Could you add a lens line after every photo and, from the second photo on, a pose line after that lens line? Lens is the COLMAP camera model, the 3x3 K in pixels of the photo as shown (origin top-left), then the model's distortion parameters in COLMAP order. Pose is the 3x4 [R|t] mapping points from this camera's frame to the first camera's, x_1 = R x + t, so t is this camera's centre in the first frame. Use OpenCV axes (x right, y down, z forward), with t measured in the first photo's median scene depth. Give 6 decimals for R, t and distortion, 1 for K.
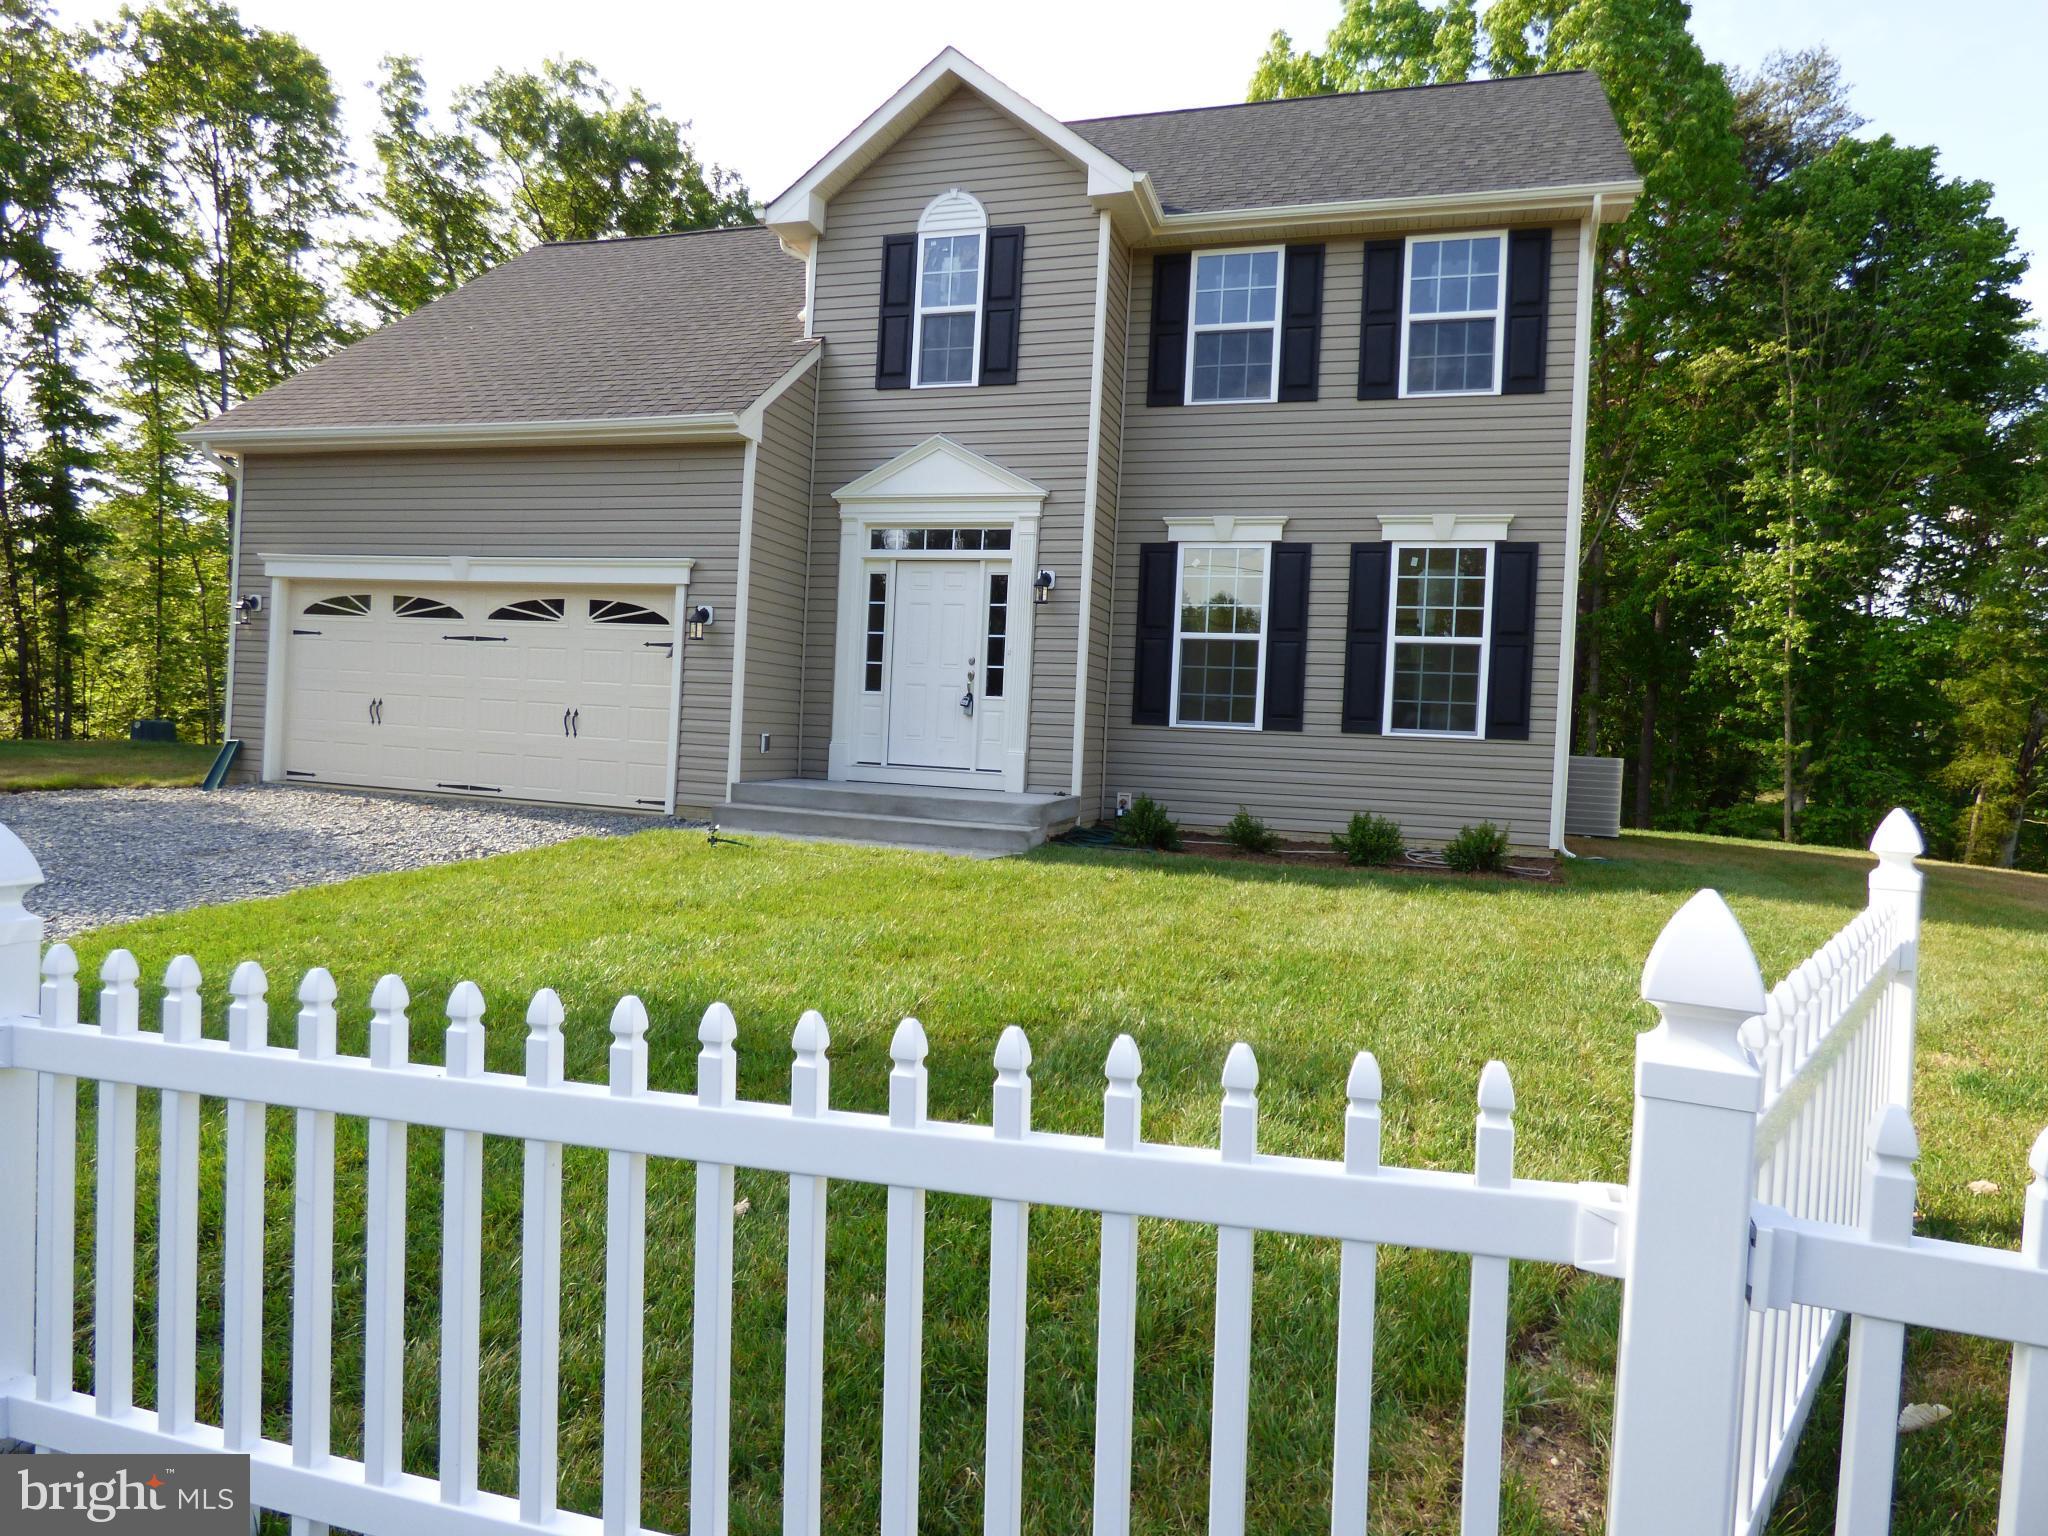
lens RADIAL K [[1311.8, 0, 1024.0], [0, 1311.8, 768.0], [0, 0, 1]] dist [0.018270, -0.038043]
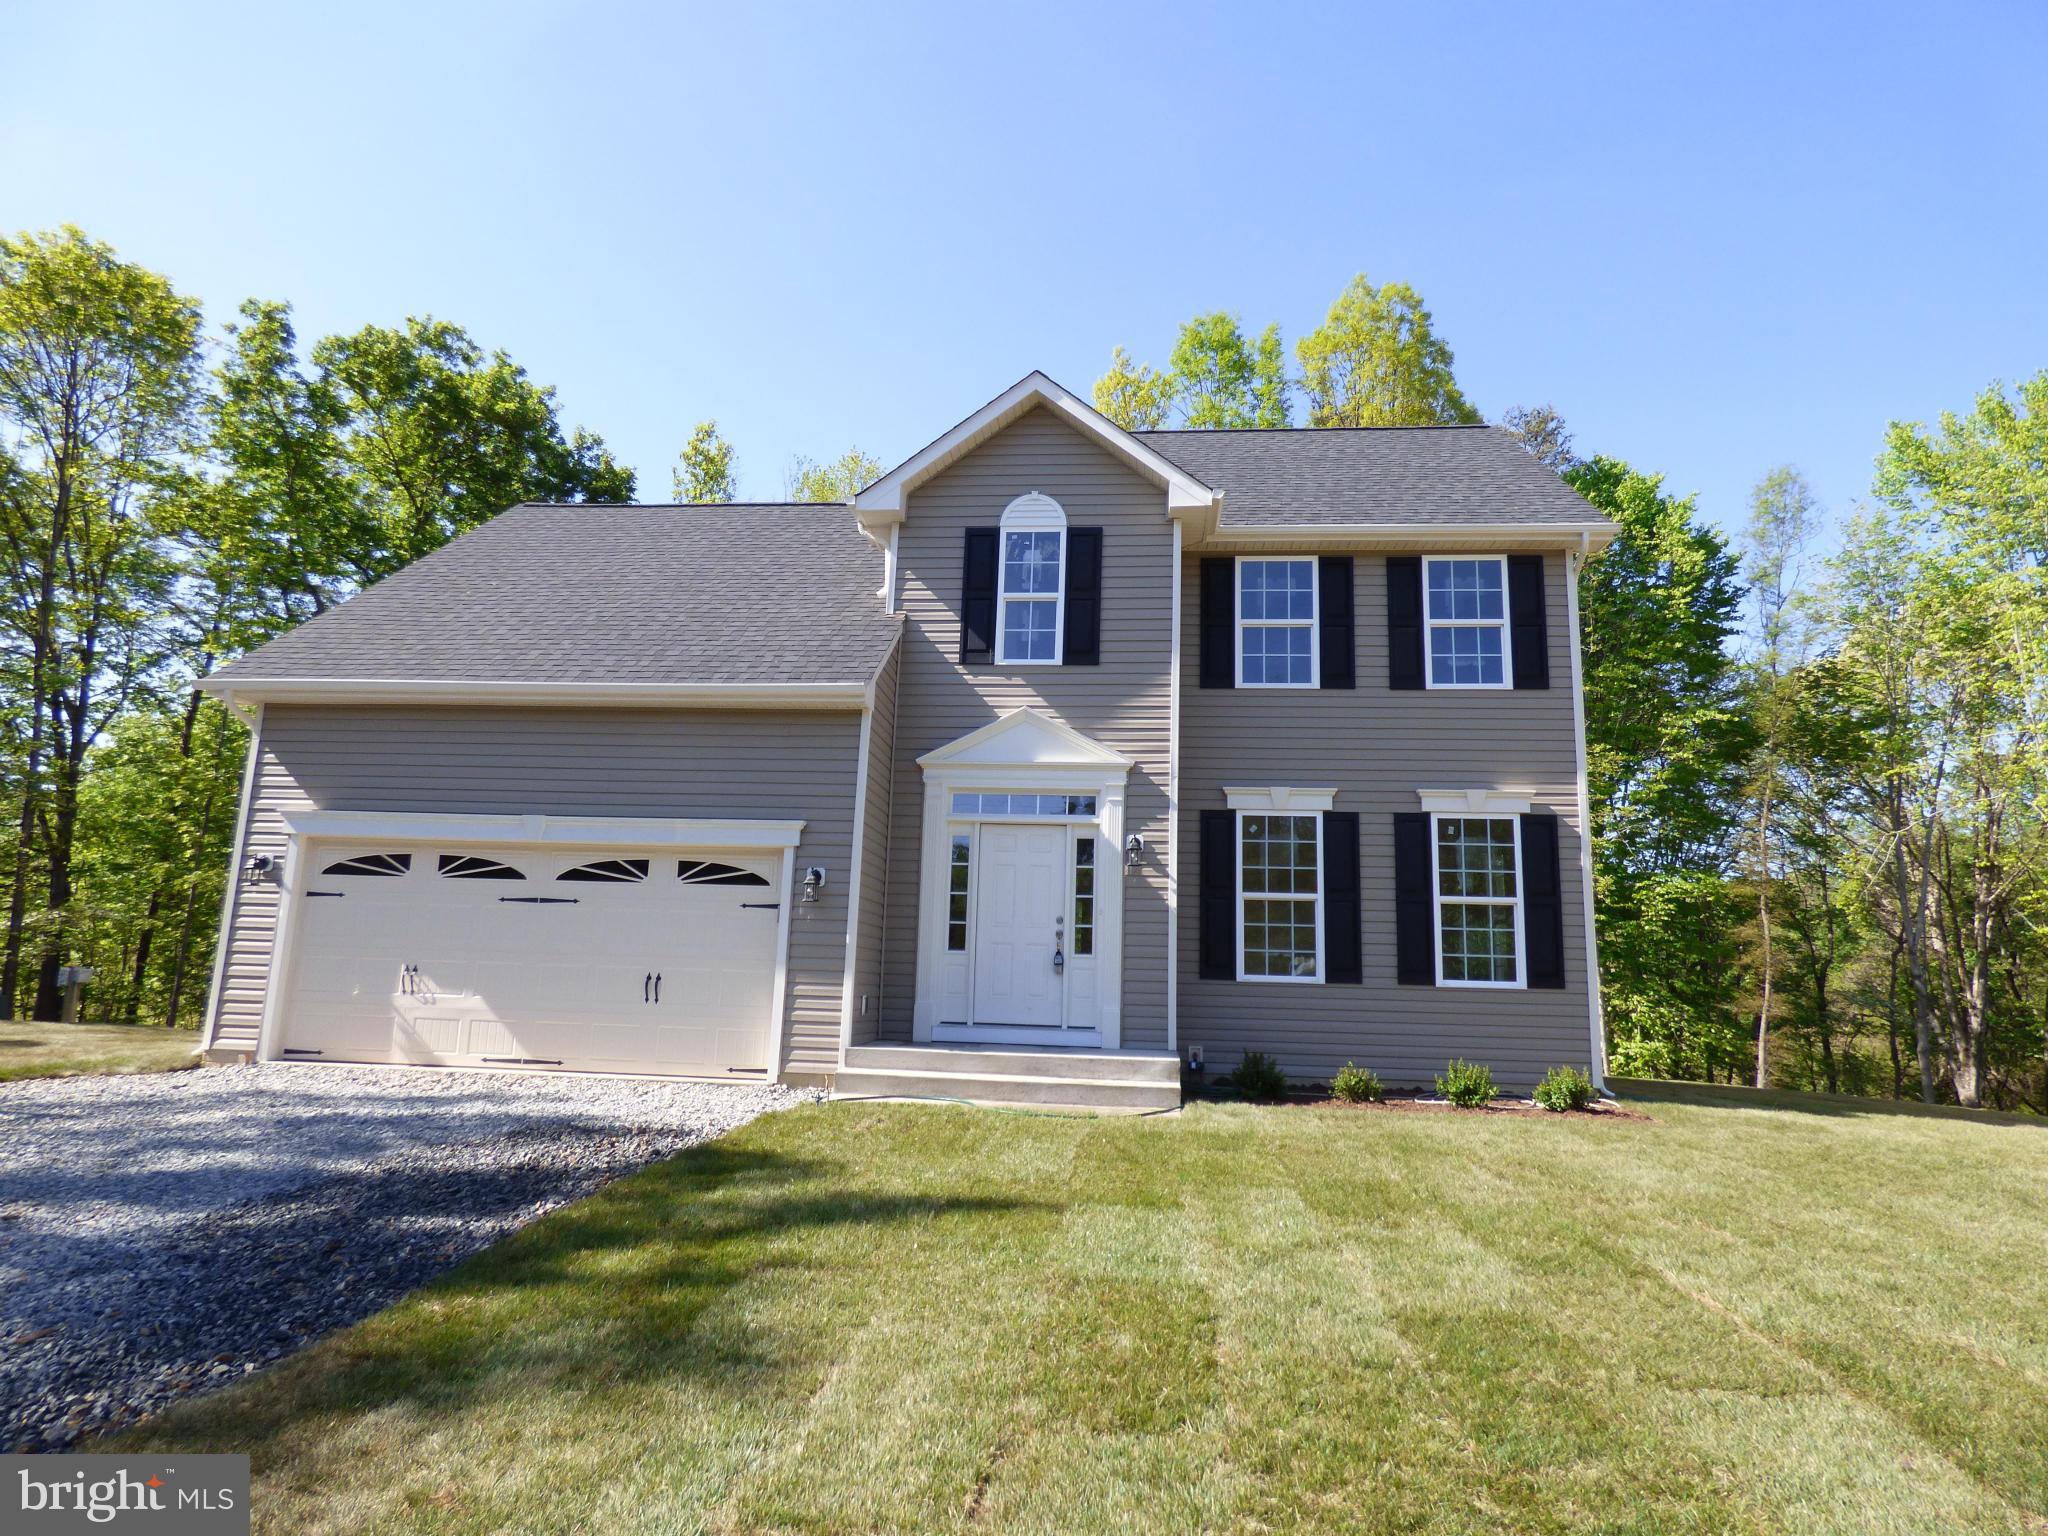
lens RADIAL K [[1311.8, 0, 1024.0], [0, 1311.8, 768.0], [0, 0, 1]] dist [0.018270, -0.038043]
pose [[0.976531, 0.019093, 0.214528, -0.296010], [0.022206, 0.981829, -0.188465, -0.005109], [-0.214229, 0.188806, 0.958362, -0.011317]]
